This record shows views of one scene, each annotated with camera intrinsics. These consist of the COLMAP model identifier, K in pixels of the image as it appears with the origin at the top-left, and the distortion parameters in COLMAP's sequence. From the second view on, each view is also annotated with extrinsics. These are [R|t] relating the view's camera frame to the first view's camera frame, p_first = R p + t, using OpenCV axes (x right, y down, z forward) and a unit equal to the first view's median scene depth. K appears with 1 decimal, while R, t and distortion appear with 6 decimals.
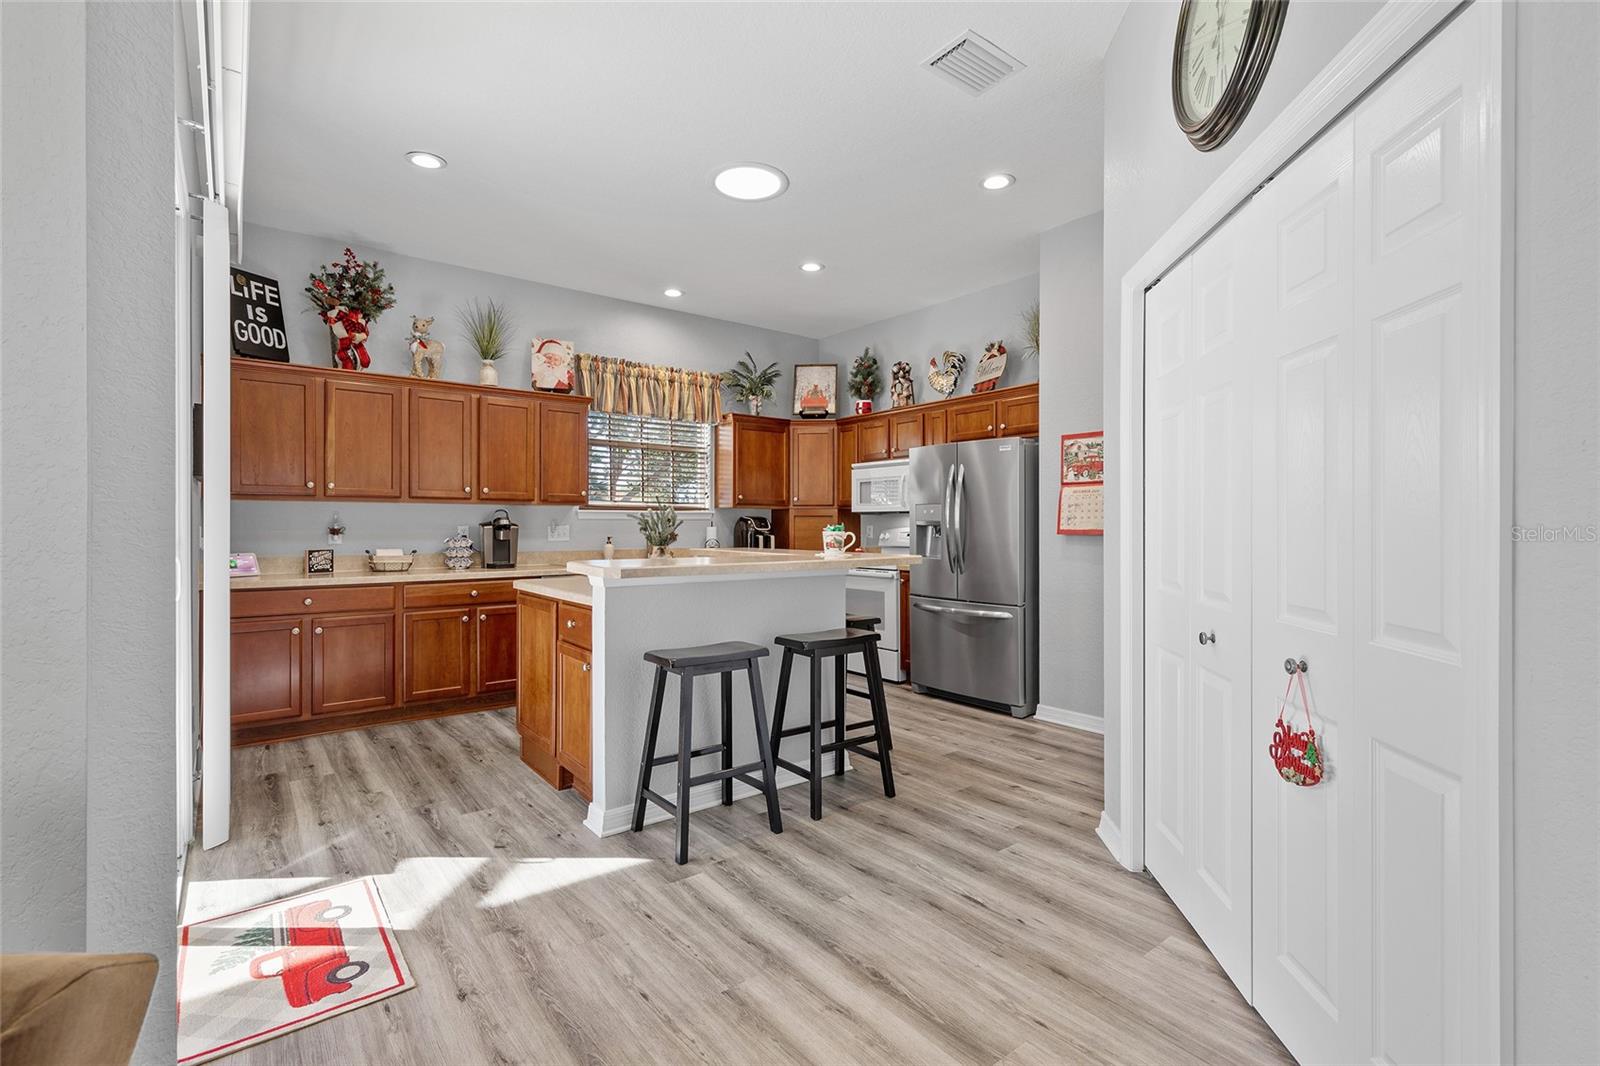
lens RADIAL K [[723.2, 0, 786.7], [0, 723.2, 525.3], [0, 0, 1]] dist [0.007973, -0.000539]
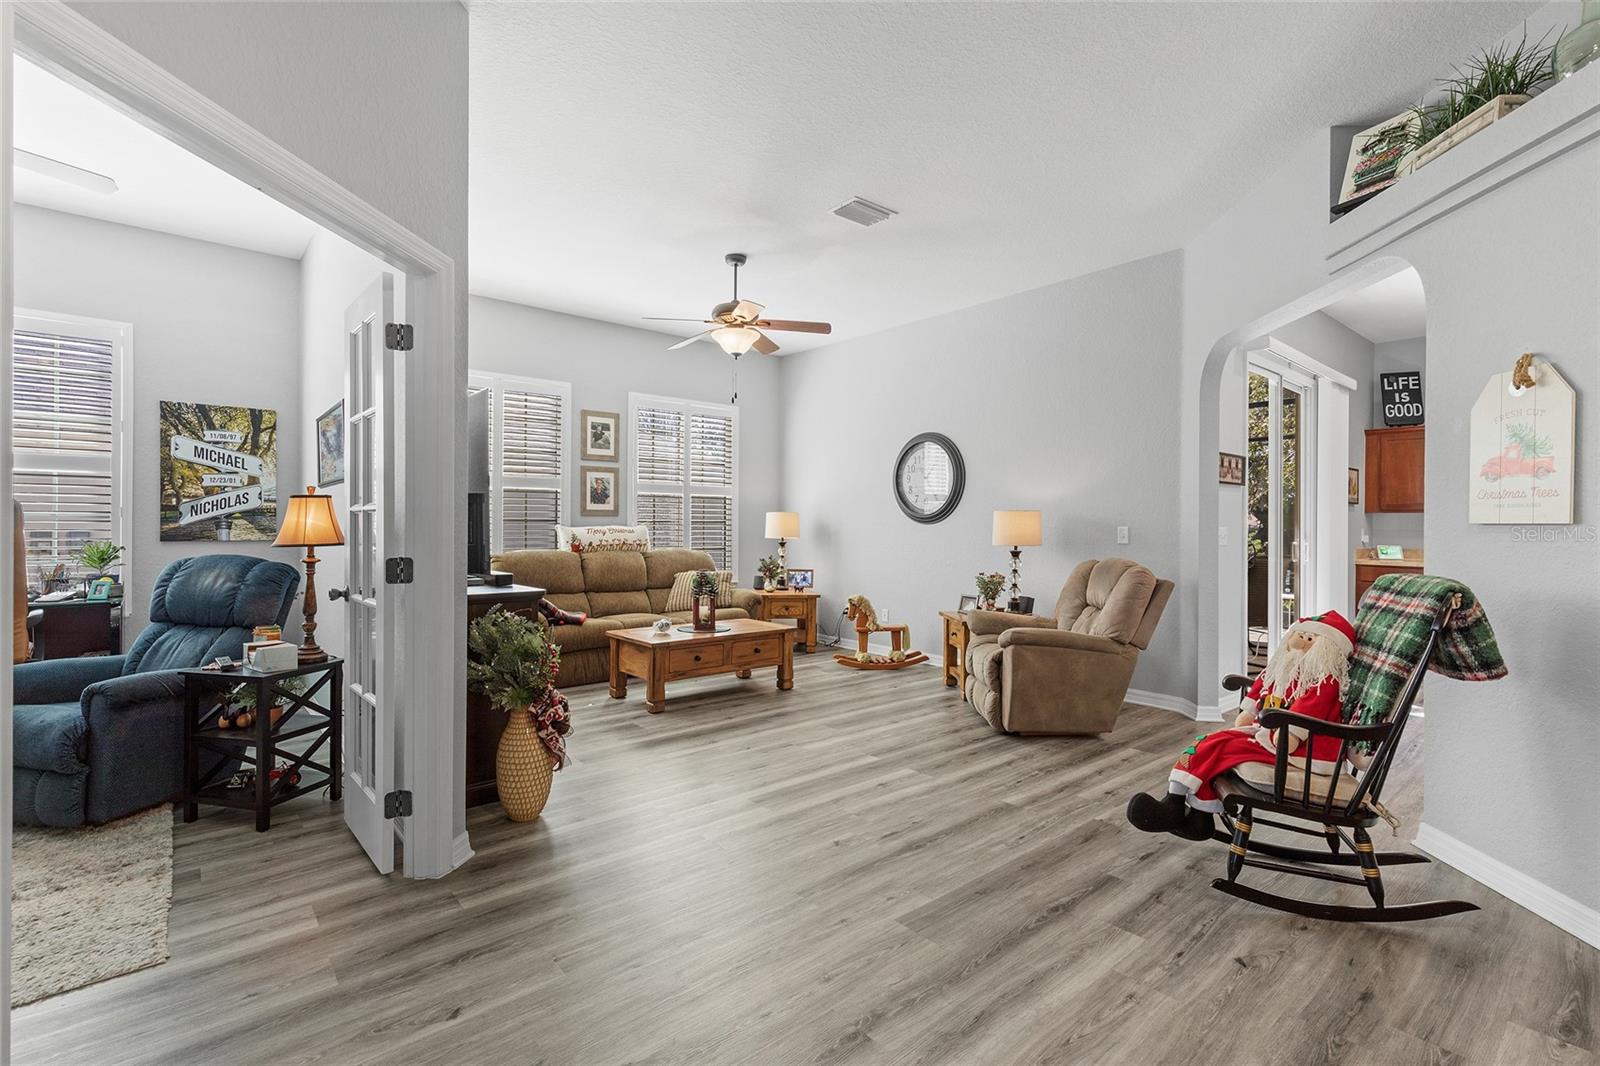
lens RADIAL K [[723.2, 0, 798.7], [0, 723.2, 527.2], [0, 0, 1]] dist [0.007973, -0.000539]
pose [[0.051146, 0.003526, -0.998685, 0.802566], [-0.005809, 0.999978, 0.003233, -0.000683], [0.998674, 0.005636, 0.051165, -0.411303]]
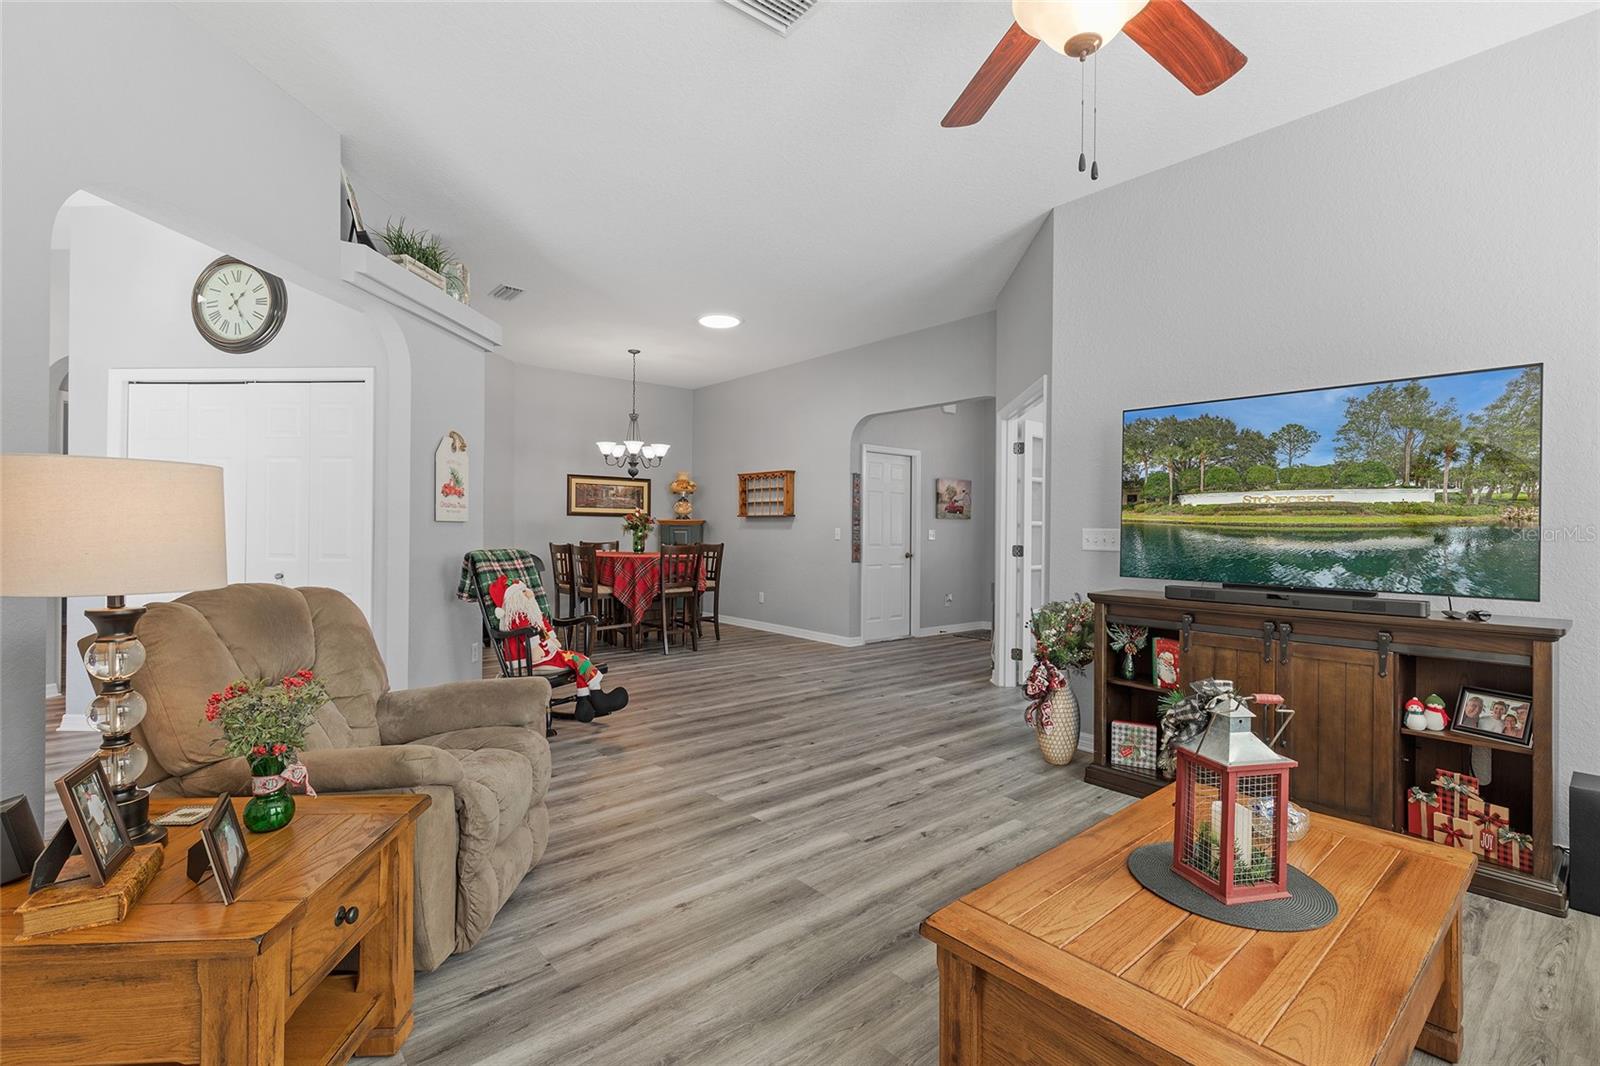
lens RADIAL K [[723.2, 0, 800.4], [0, 723.2, 526.1], [0, 0, 1]] dist [0.007973, -0.000539]
pose [[-0.055527, 0.002258, 0.998455, -0.736084], [-0.008855, 0.999957, -0.002754, 0.000617], [-0.998418, -0.008995, -0.055505, -0.276360]]
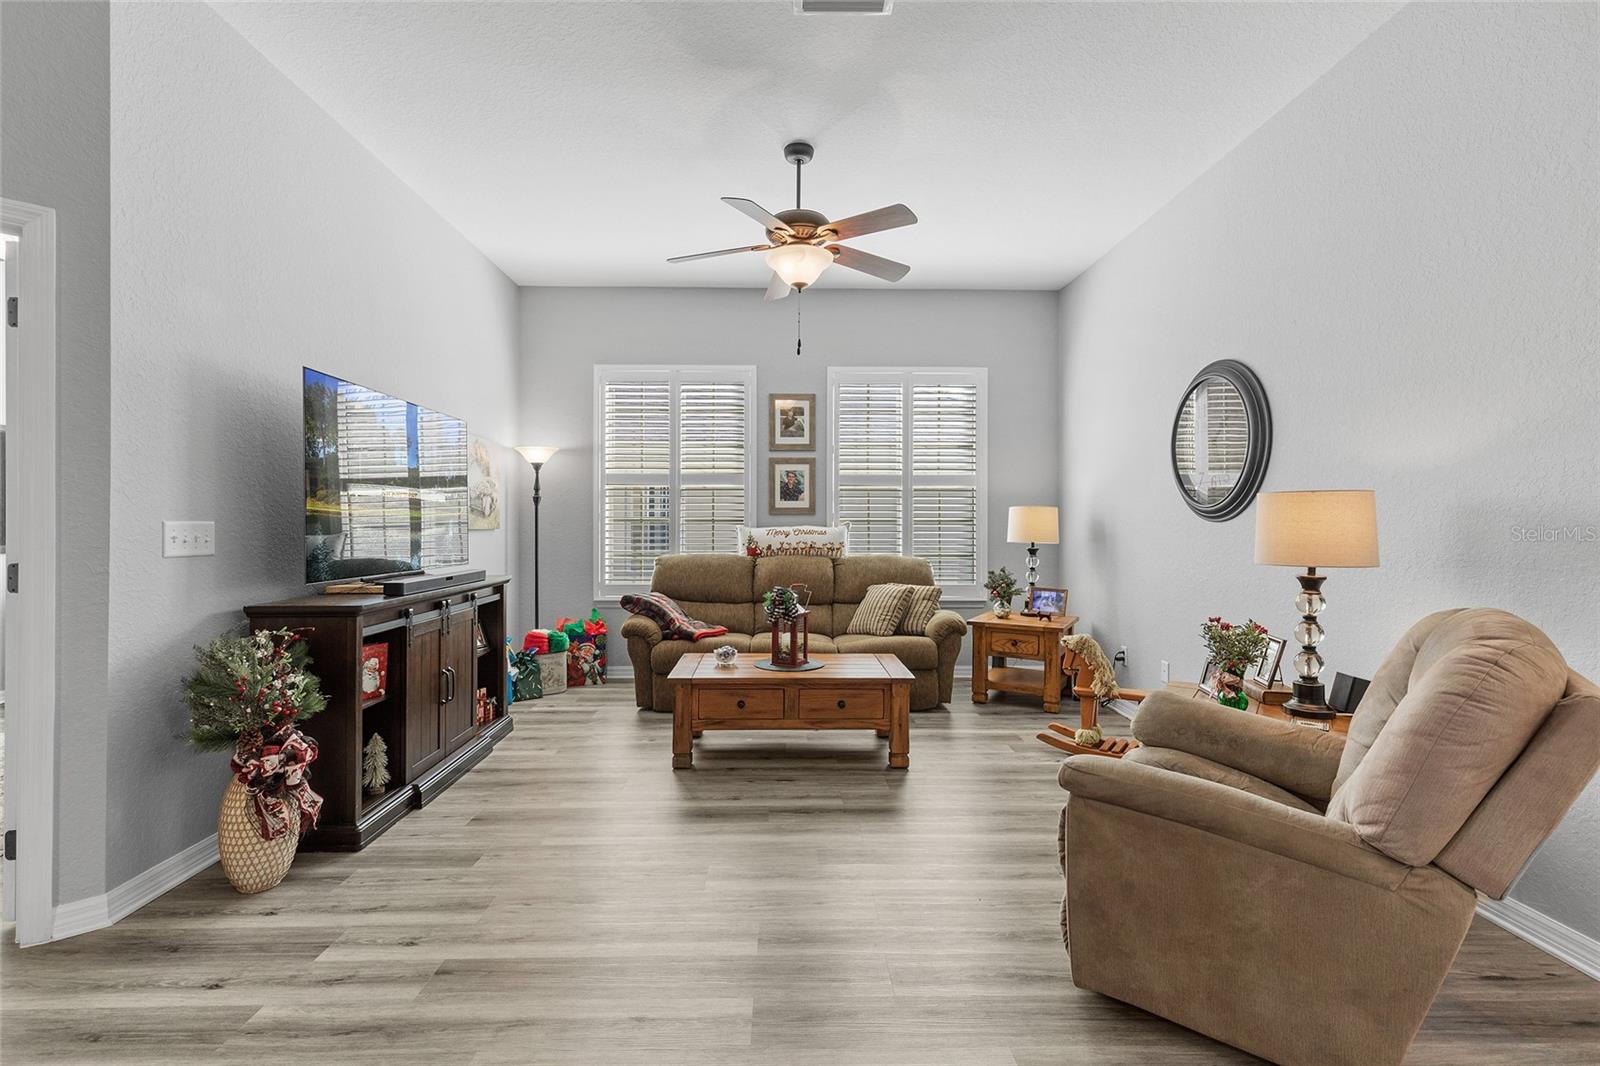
lens RADIAL K [[723.2, 0, 796.4], [0, 723.2, 521.4], [0, 0, 1]] dist [0.007973, -0.000539]
pose [[-0.591019, -0.003253, -0.806651, 0.317184], [-0.001322, 0.999994, -0.003064, -0.000751], [0.806657, -0.000745, -0.591020, 0.025349]]
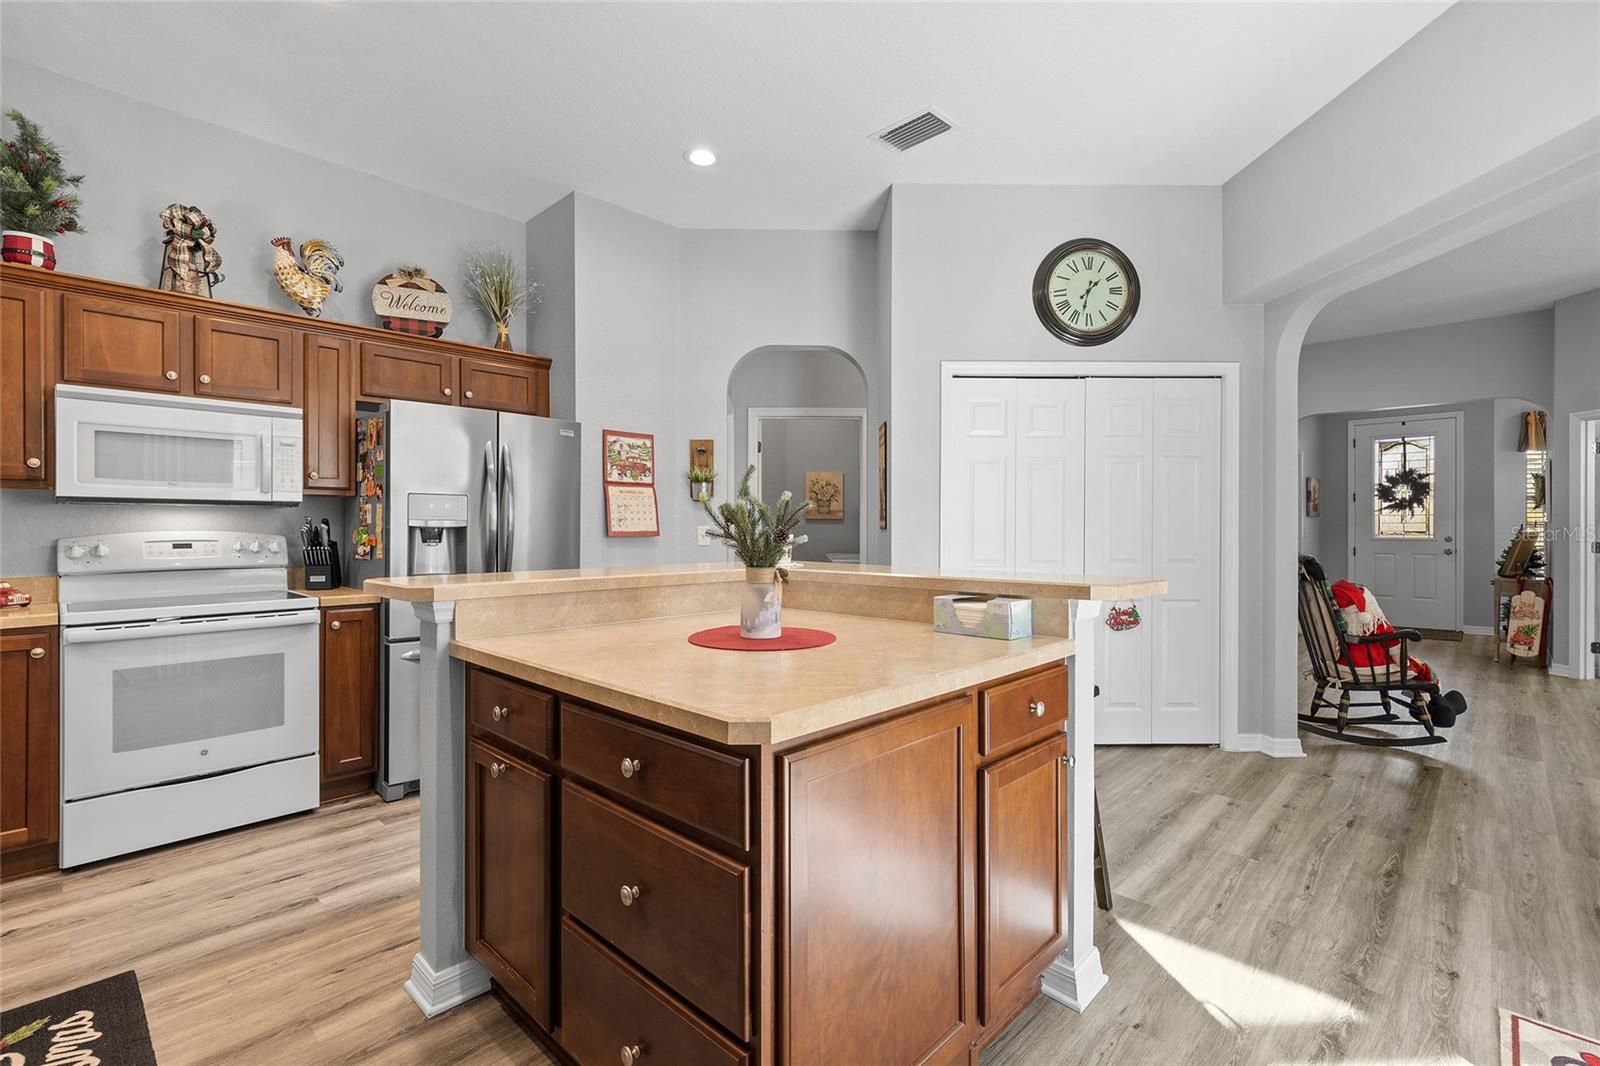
lens RADIAL K [[723.2, 0, 806.1], [0, 723.2, 530.2], [0, 0, 1]] dist [0.007973, -0.000539]
pose [[-0.157639, -0.003179, 0.987492, -0.568957], [0.000227, 0.999995, 0.003256, 0.001213], [-0.987497, 0.000737, -0.157637, 0.888666]]
